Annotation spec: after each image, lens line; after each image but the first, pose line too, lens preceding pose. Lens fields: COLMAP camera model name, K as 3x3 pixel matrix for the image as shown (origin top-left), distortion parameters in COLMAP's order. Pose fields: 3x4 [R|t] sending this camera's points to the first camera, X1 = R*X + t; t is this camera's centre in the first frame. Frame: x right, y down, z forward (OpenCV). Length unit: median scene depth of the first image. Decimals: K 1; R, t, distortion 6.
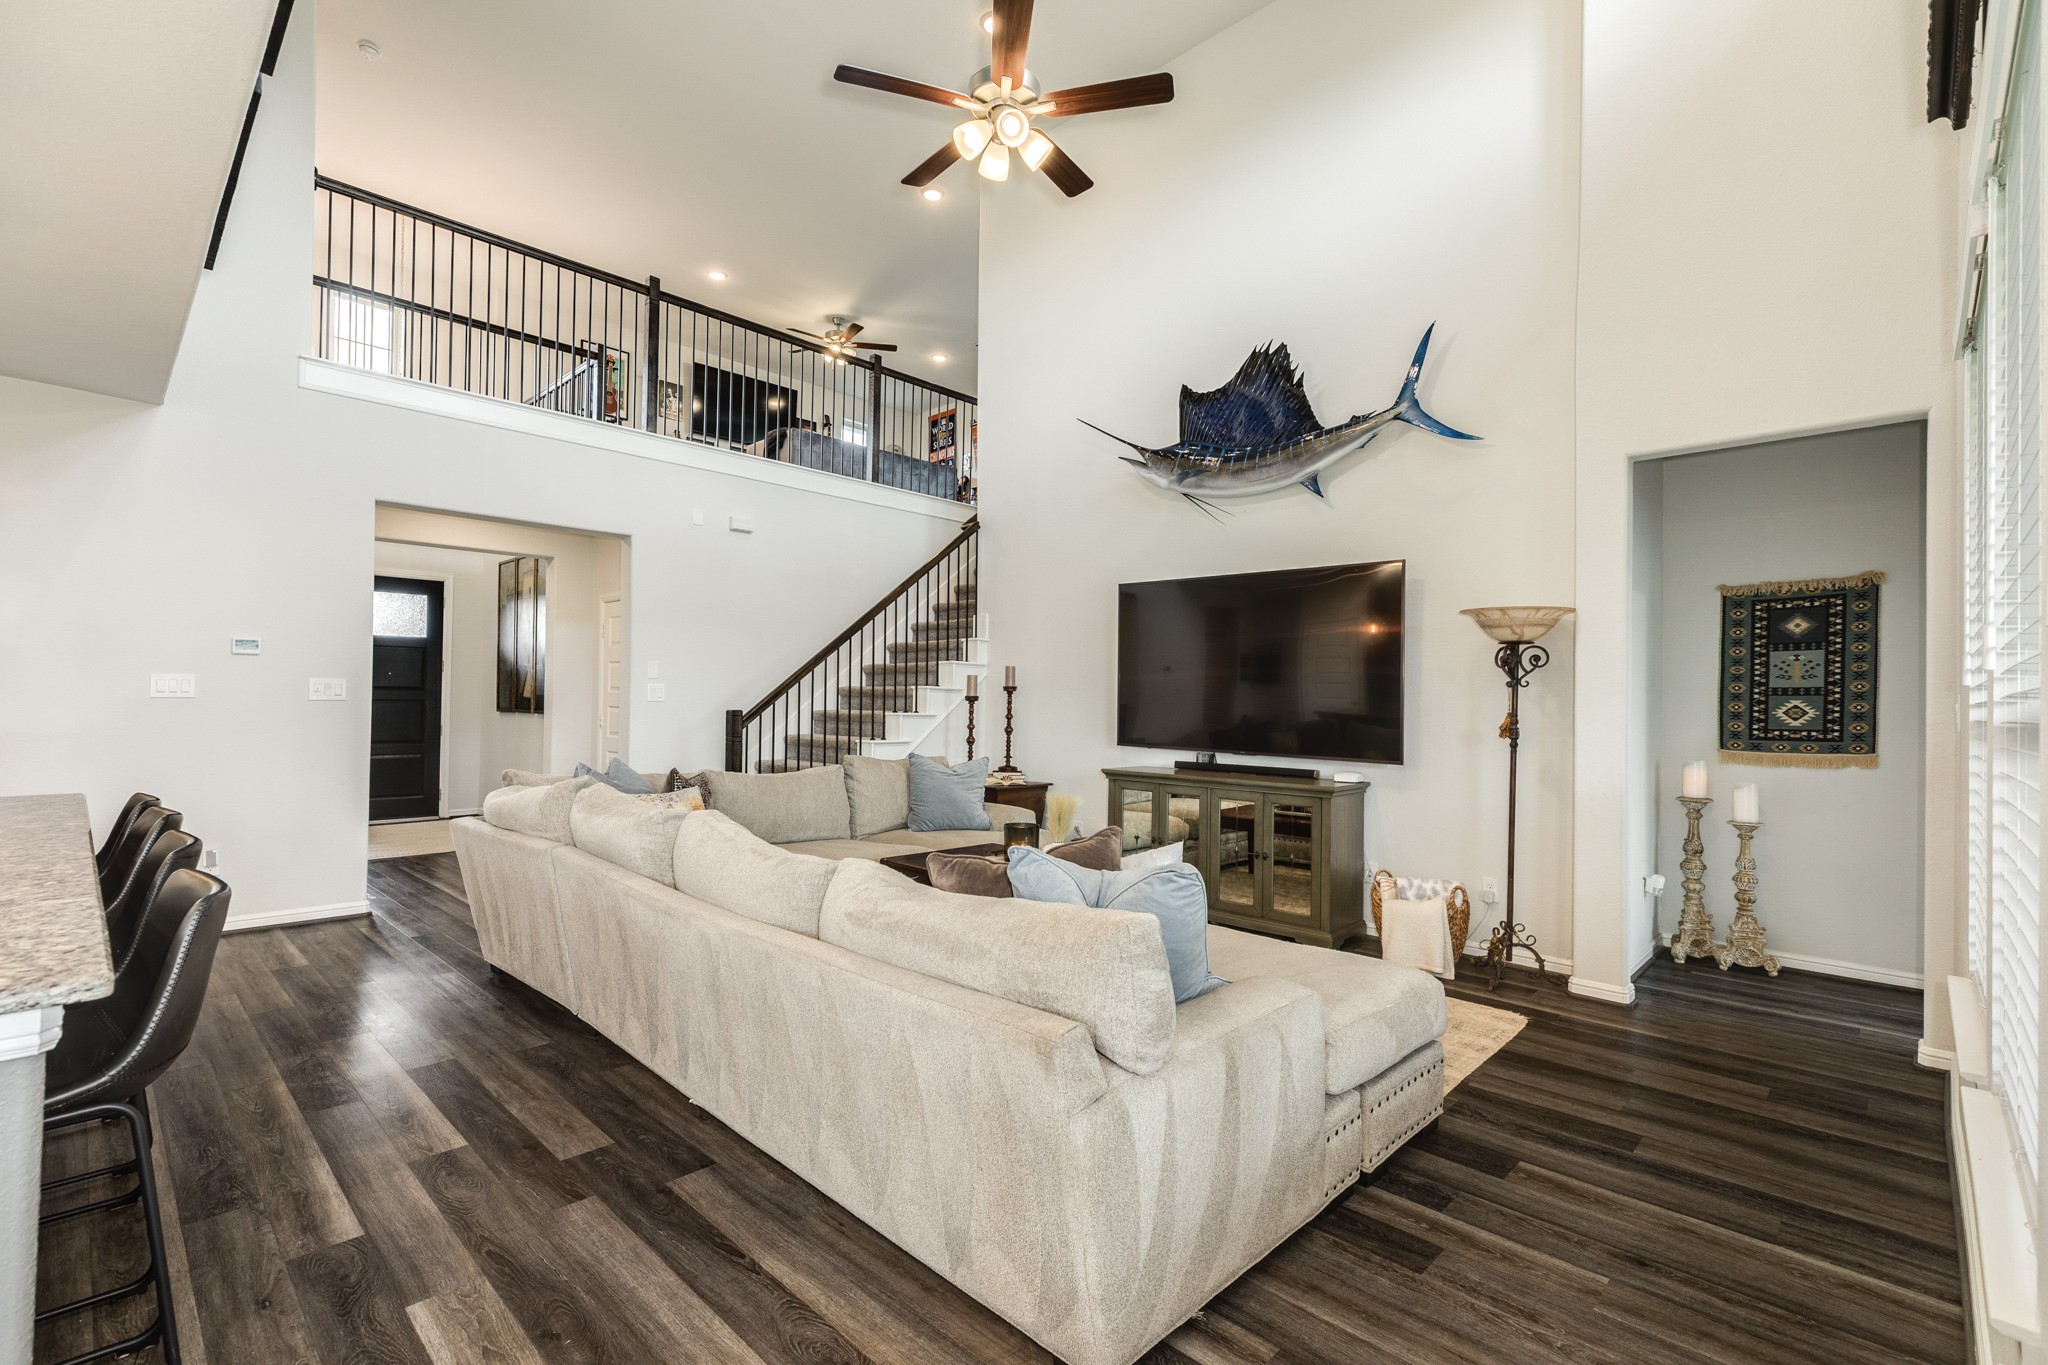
lens RADIAL K [[912.1, 0, 1024.2], [0, 912.1, 689.2], [0, 0, 1]] dist [0.009112, -0.001711]
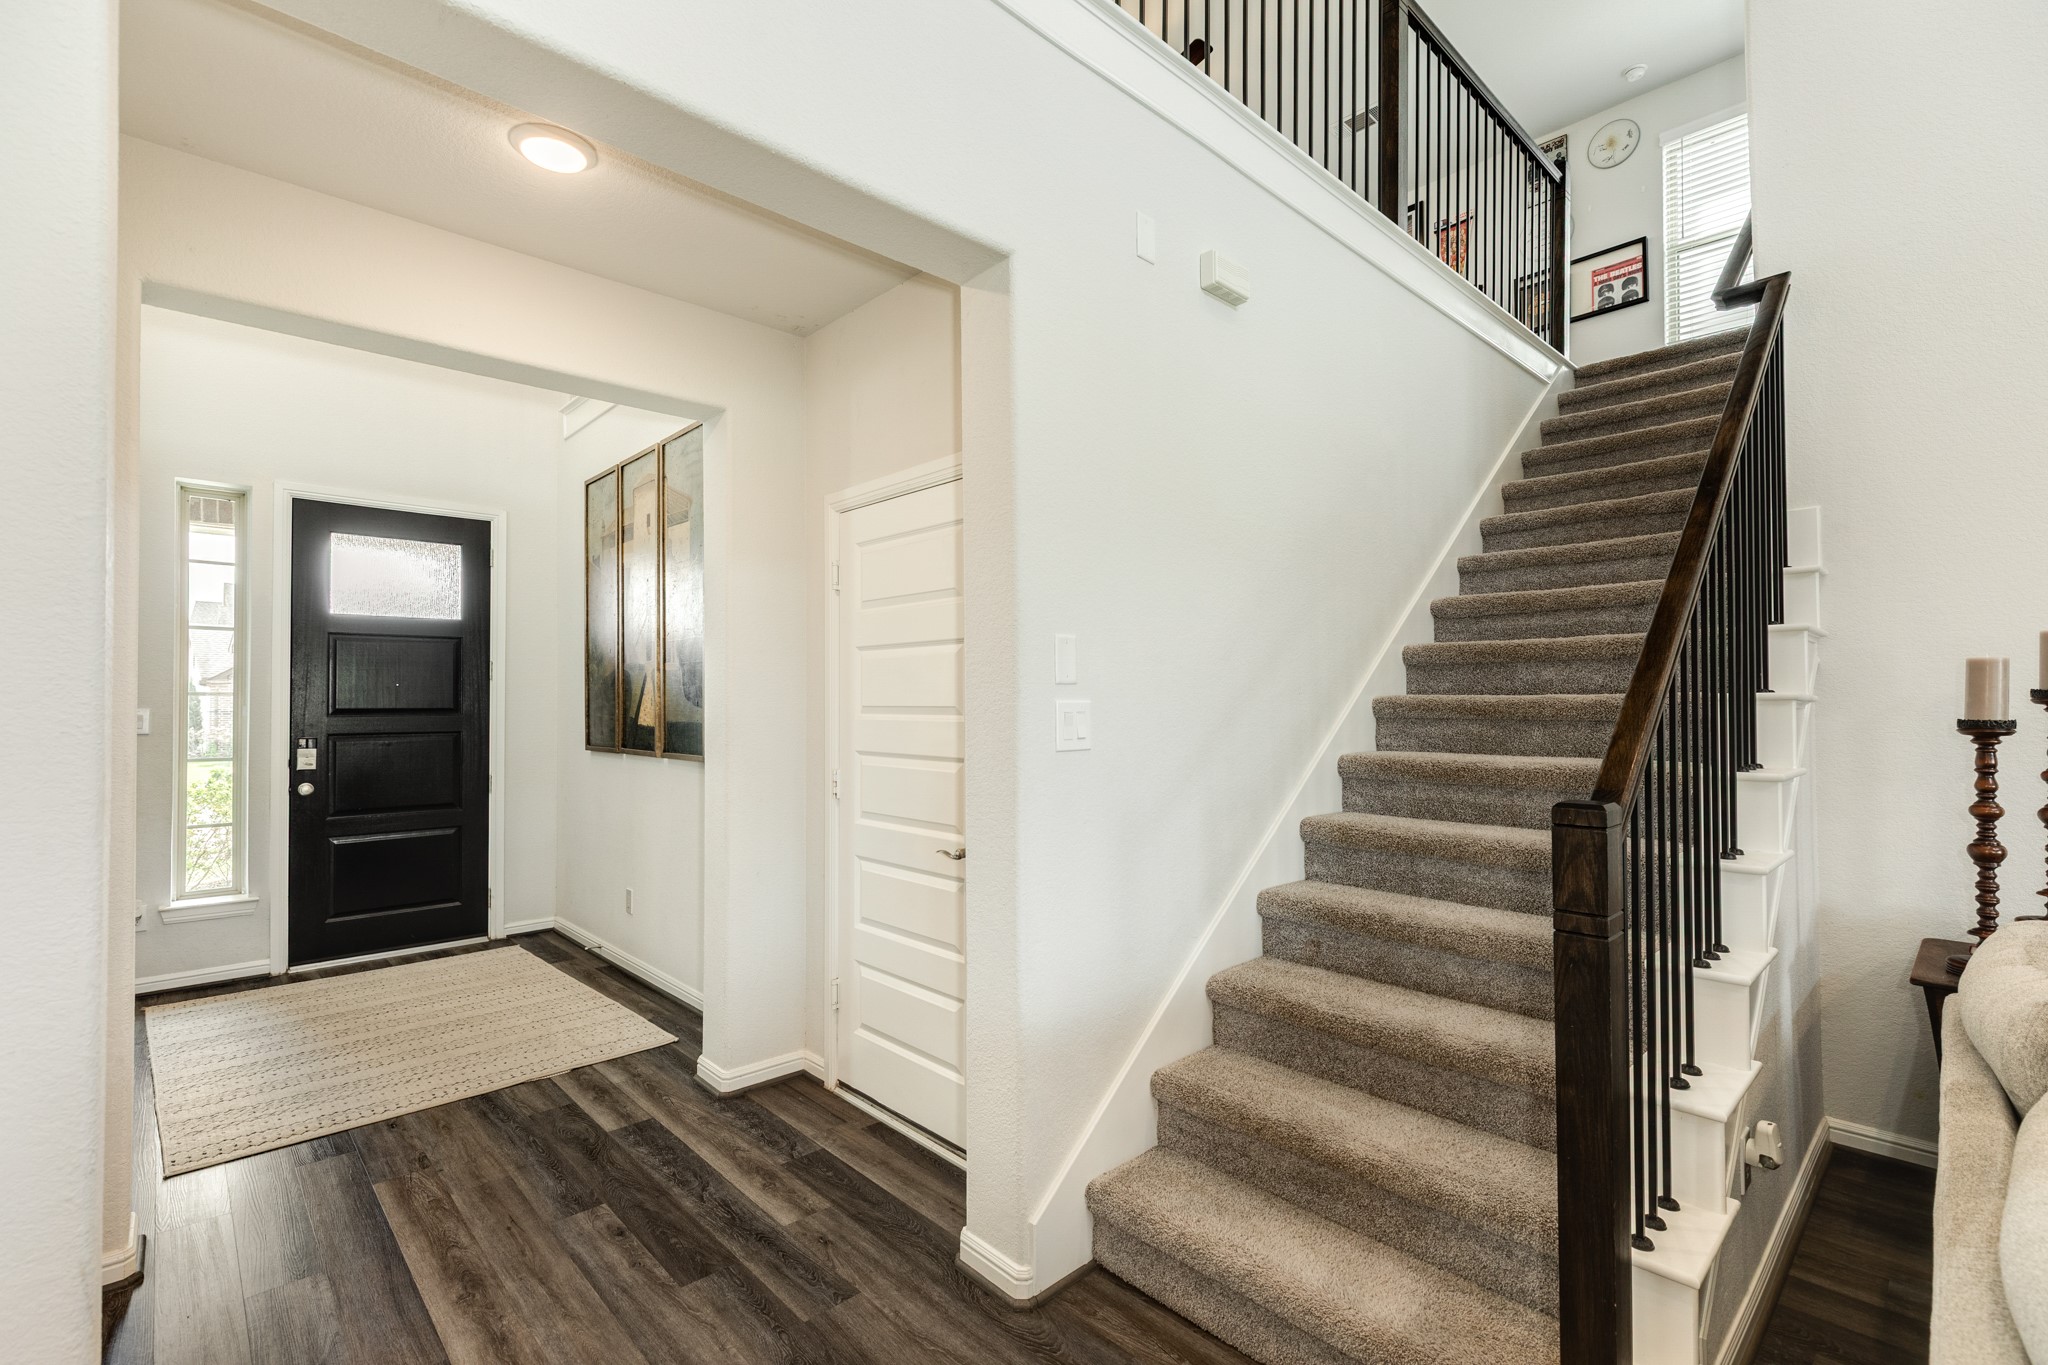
lens RADIAL K [[912.1, 0, 1032.4], [0, 912.1, 692.4], [0, 0, 1]] dist [0.009112, -0.001711]
pose [[0.998979, -0.015541, -0.042417, -0.563091], [0.015533, 0.999879, -0.000512, -0.011778], [0.042420, -0.000148, 0.999100, 0.913783]]
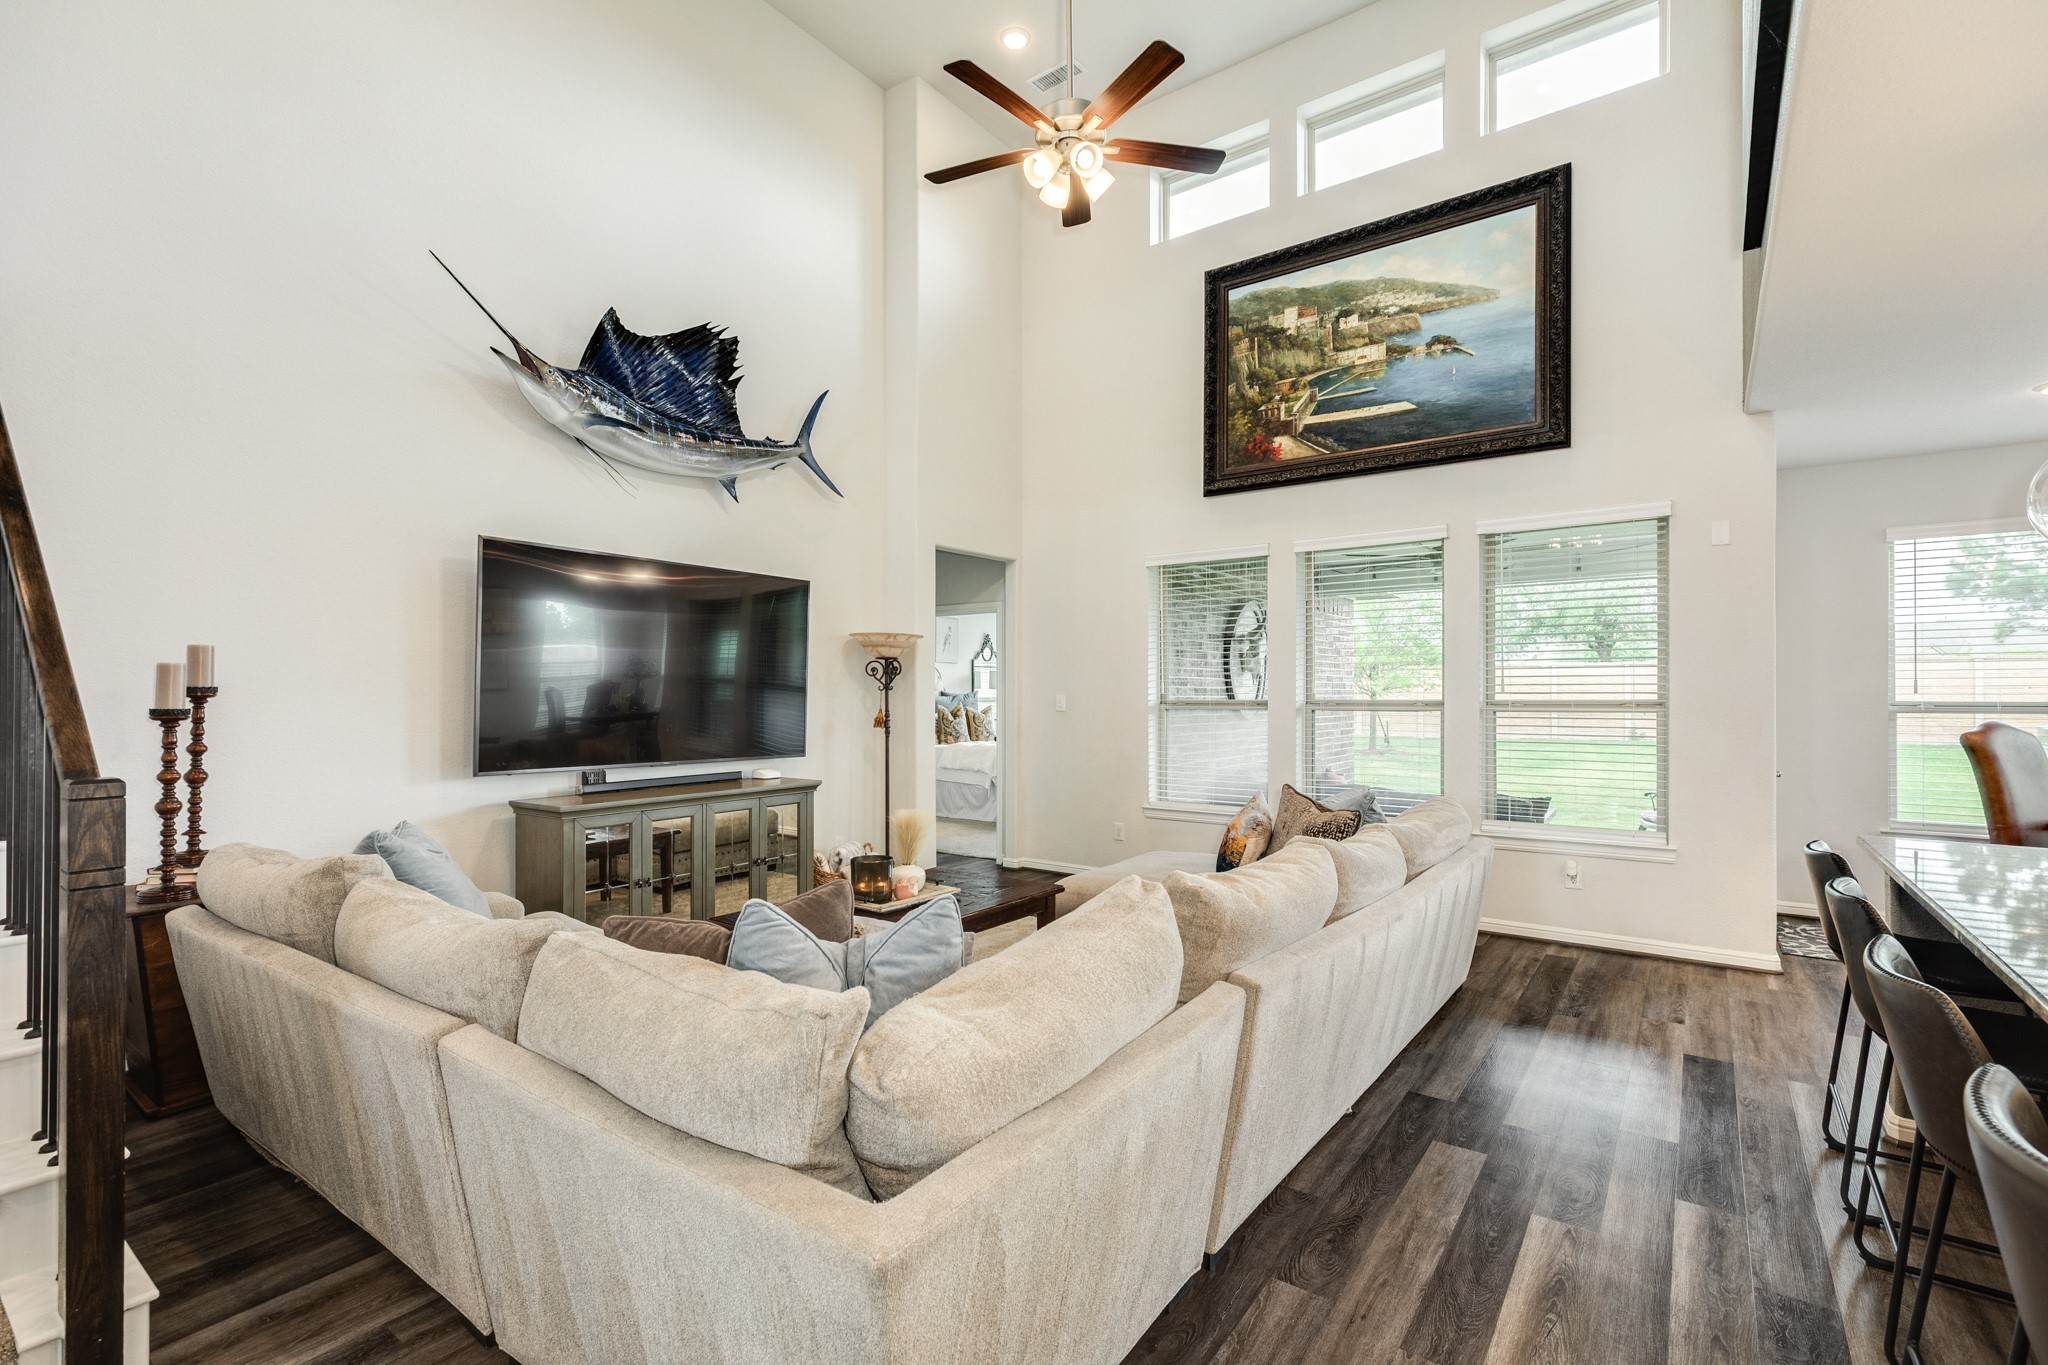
lens RADIAL K [[912.1, 0, 1025.7], [0, 912.1, 686.8], [0, 0, 1]] dist [0.009112, -0.001711]
pose [[-0.131709, -0.005432, 0.991273, -0.803414], [-0.012582, 0.999914, 0.003808, -0.015251], [-0.991209, -0.011971, -0.131766, 0.905576]]
